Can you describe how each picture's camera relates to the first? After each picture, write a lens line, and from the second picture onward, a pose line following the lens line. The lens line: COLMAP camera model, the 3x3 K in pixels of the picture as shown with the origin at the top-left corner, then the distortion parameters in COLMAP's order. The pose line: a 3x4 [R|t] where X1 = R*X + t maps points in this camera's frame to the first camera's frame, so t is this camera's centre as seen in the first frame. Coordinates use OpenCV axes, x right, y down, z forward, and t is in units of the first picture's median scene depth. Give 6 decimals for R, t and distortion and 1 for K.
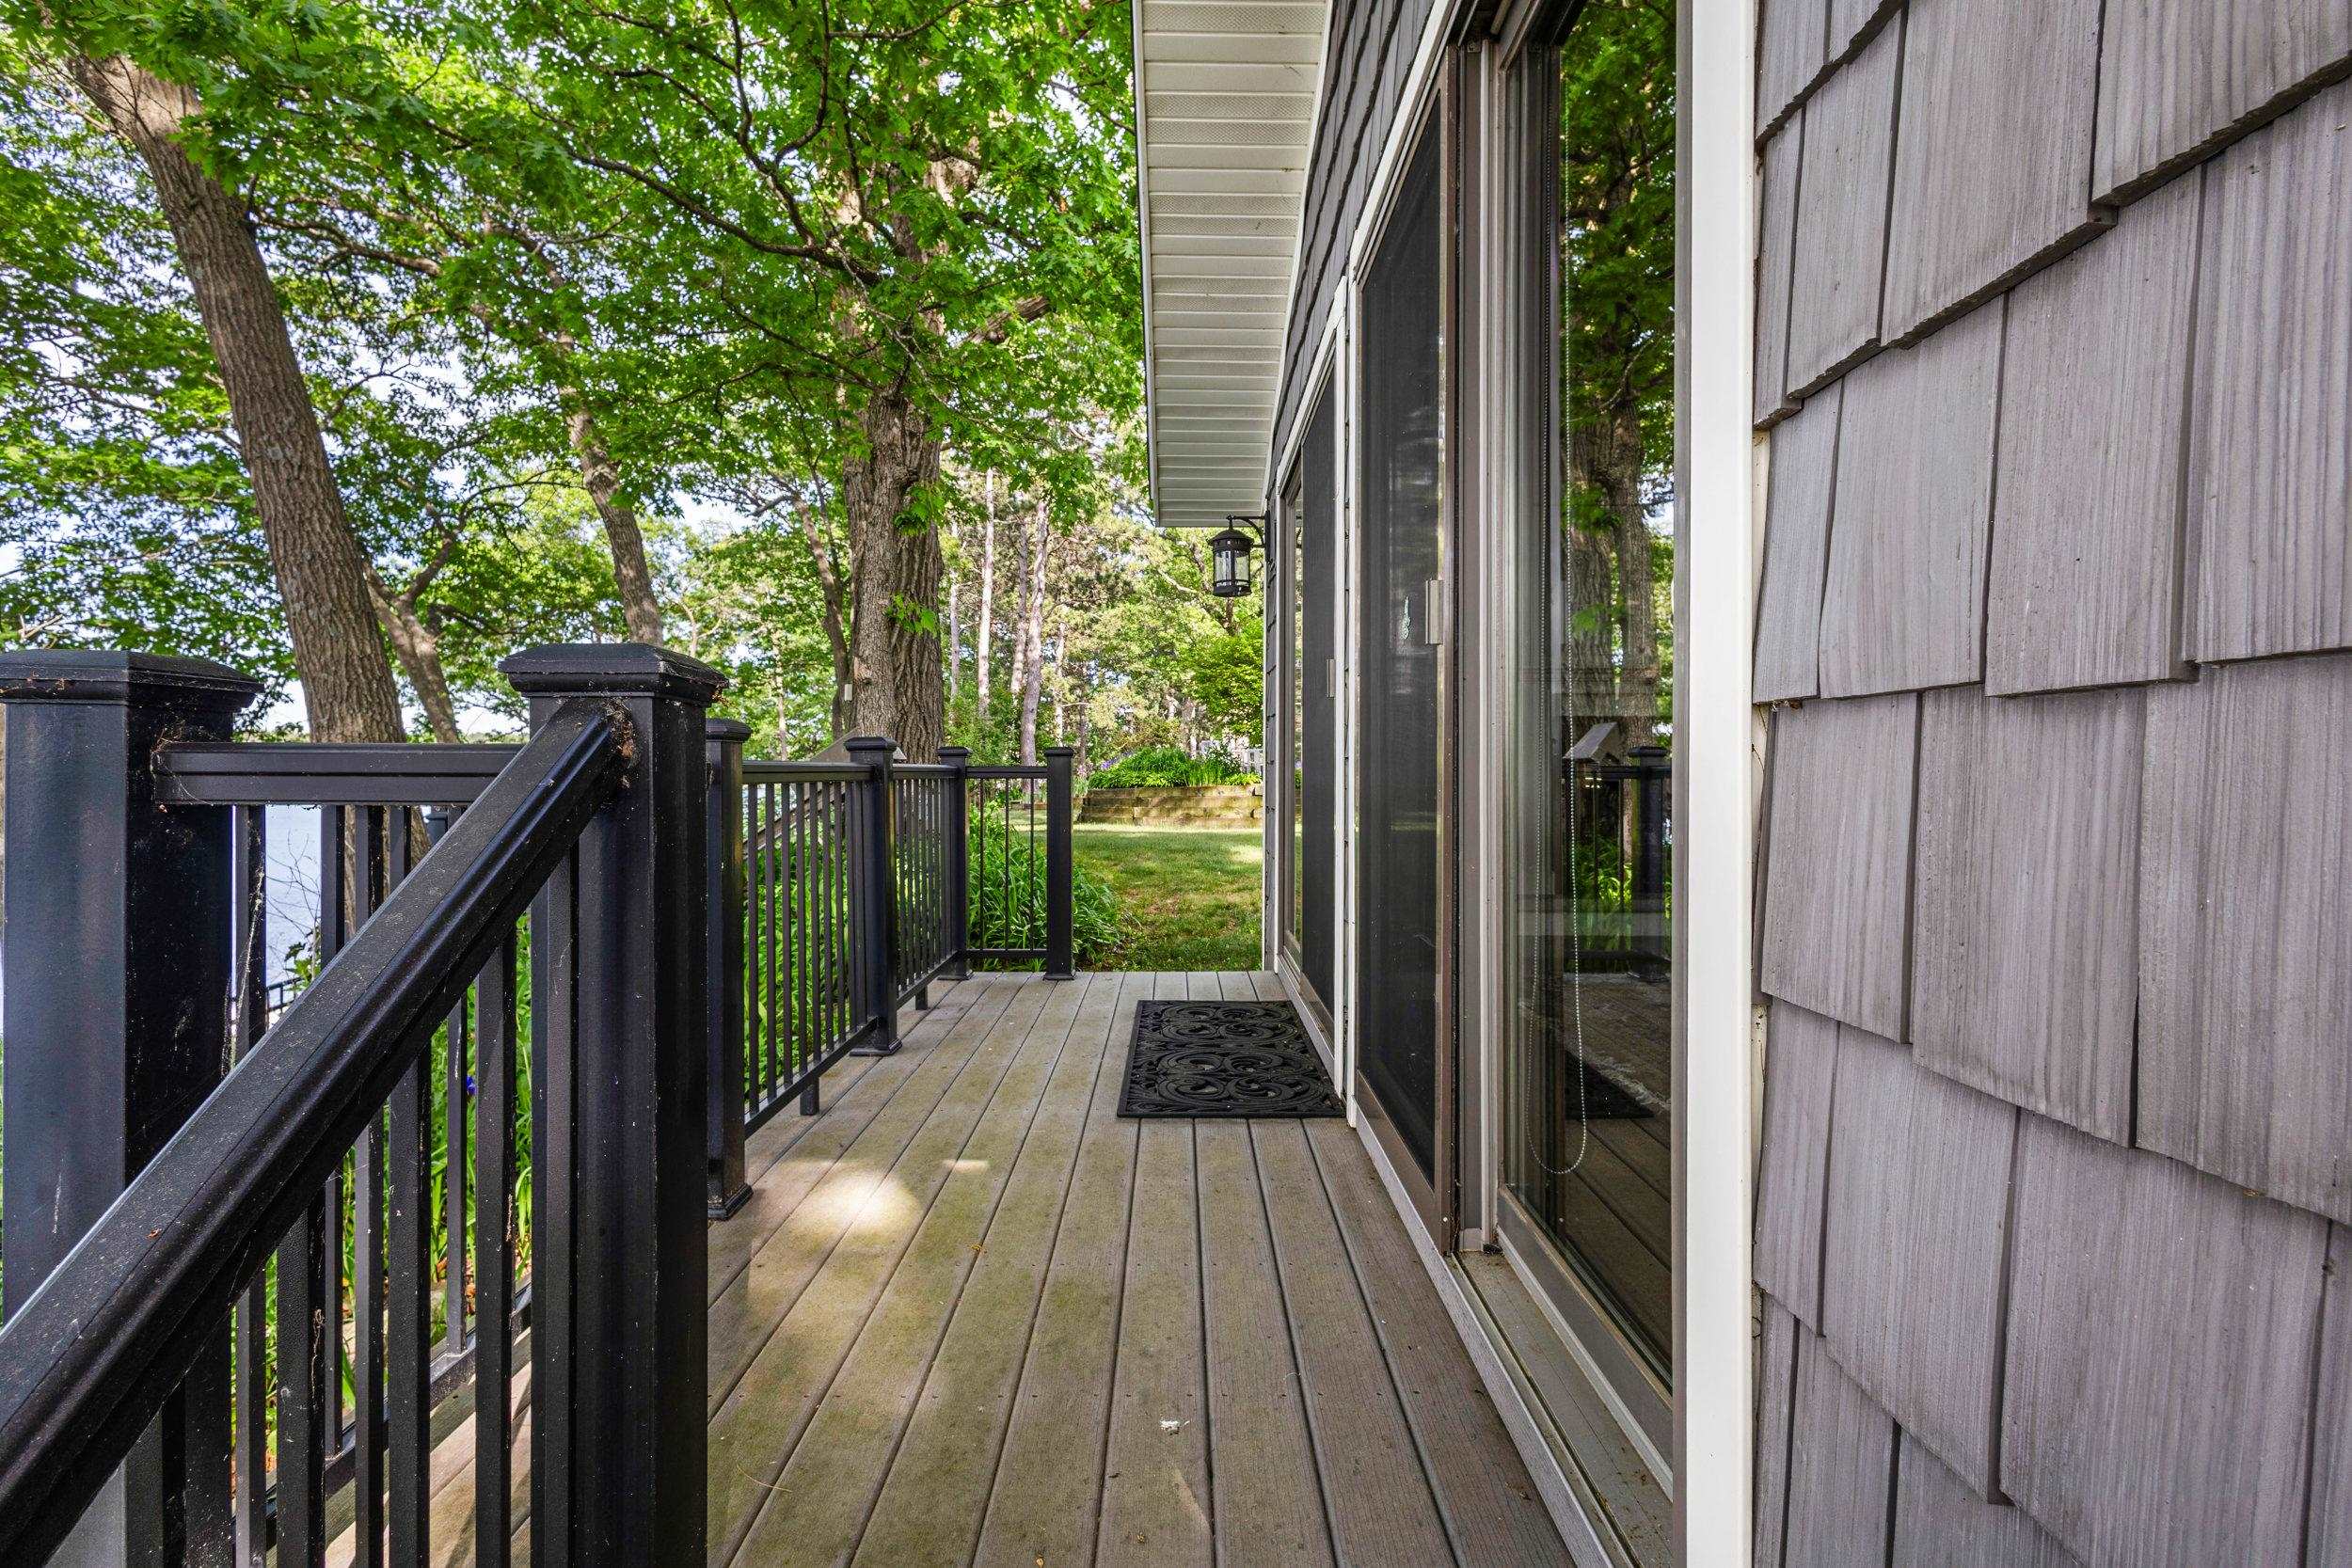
lens RADIAL K [[1093.6, 0, 1171.1], [0, 1093.6, 772.5], [0, 0, 1]] dist [0.000543, 0.000121]
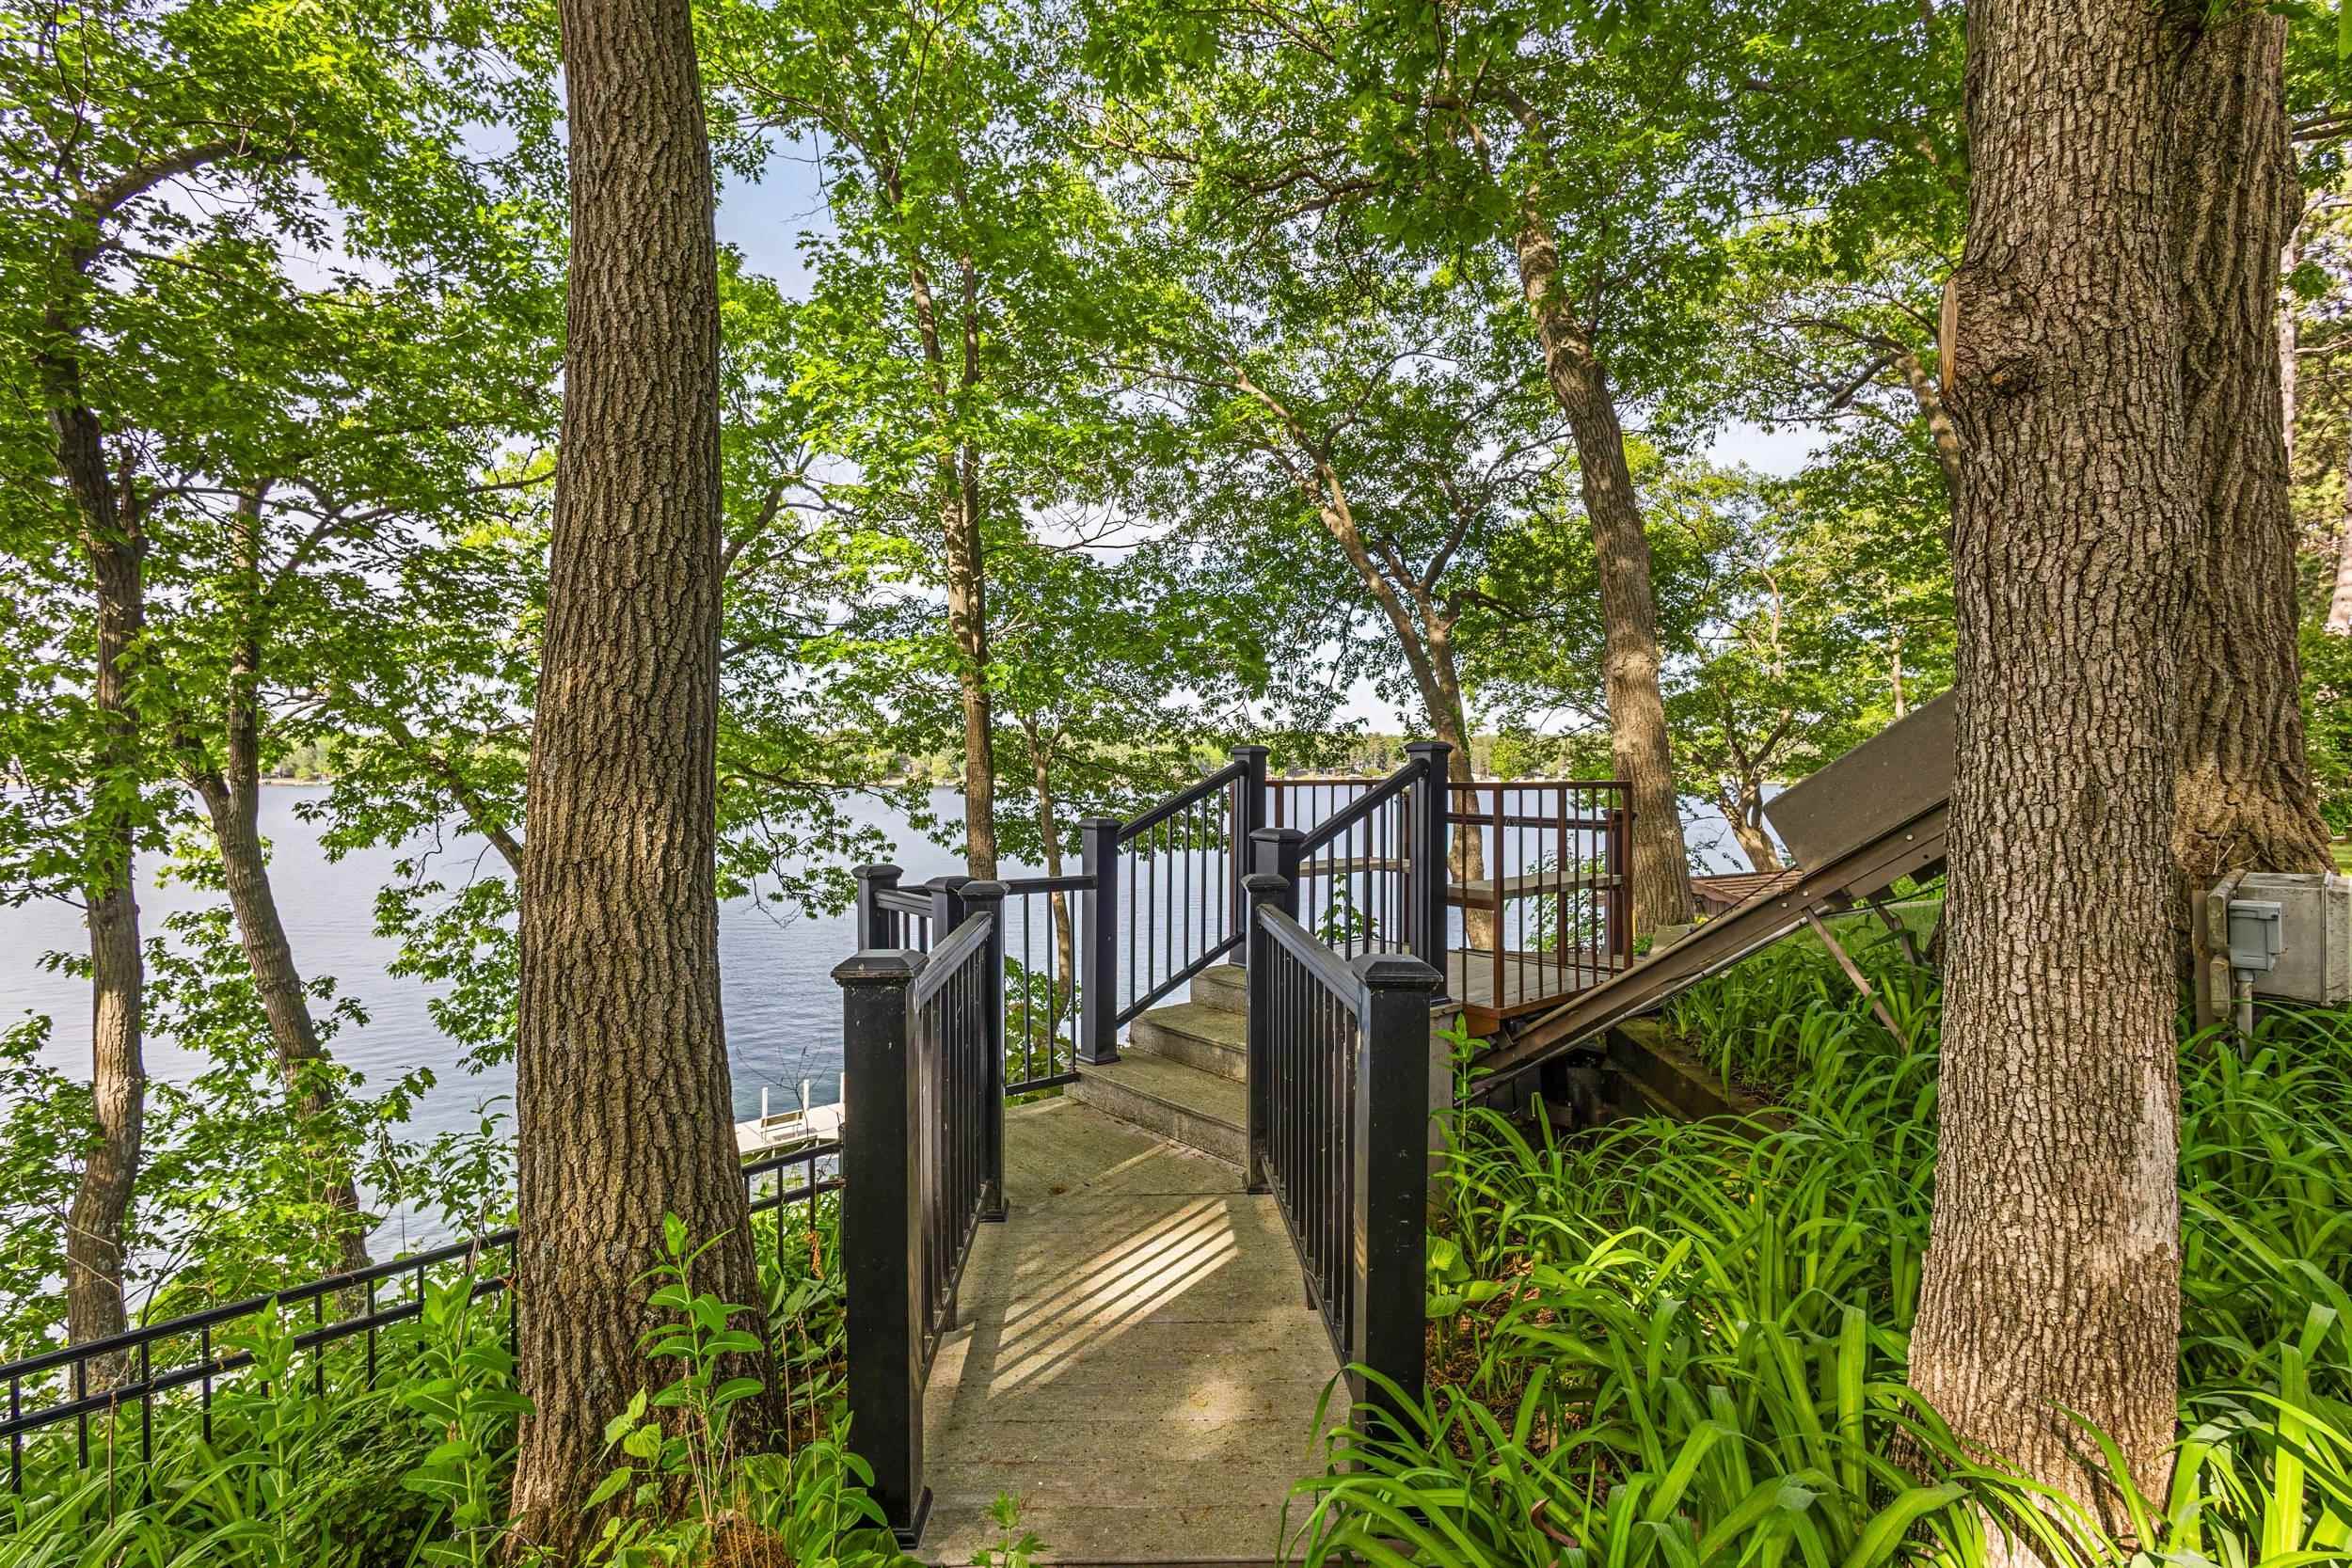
lens RADIAL K [[1088.2, 0, 1178.2], [0, 1088.2, 791.5], [0, 0, 1]] dist [0.002577, -0.001516]
pose [[0.591298, 0.015275, -0.806308, -0.062144], [-0.003972, 0.999864, 0.016029, 0.000926], [0.806443, -0.006276, 0.591278, 0.240017]]
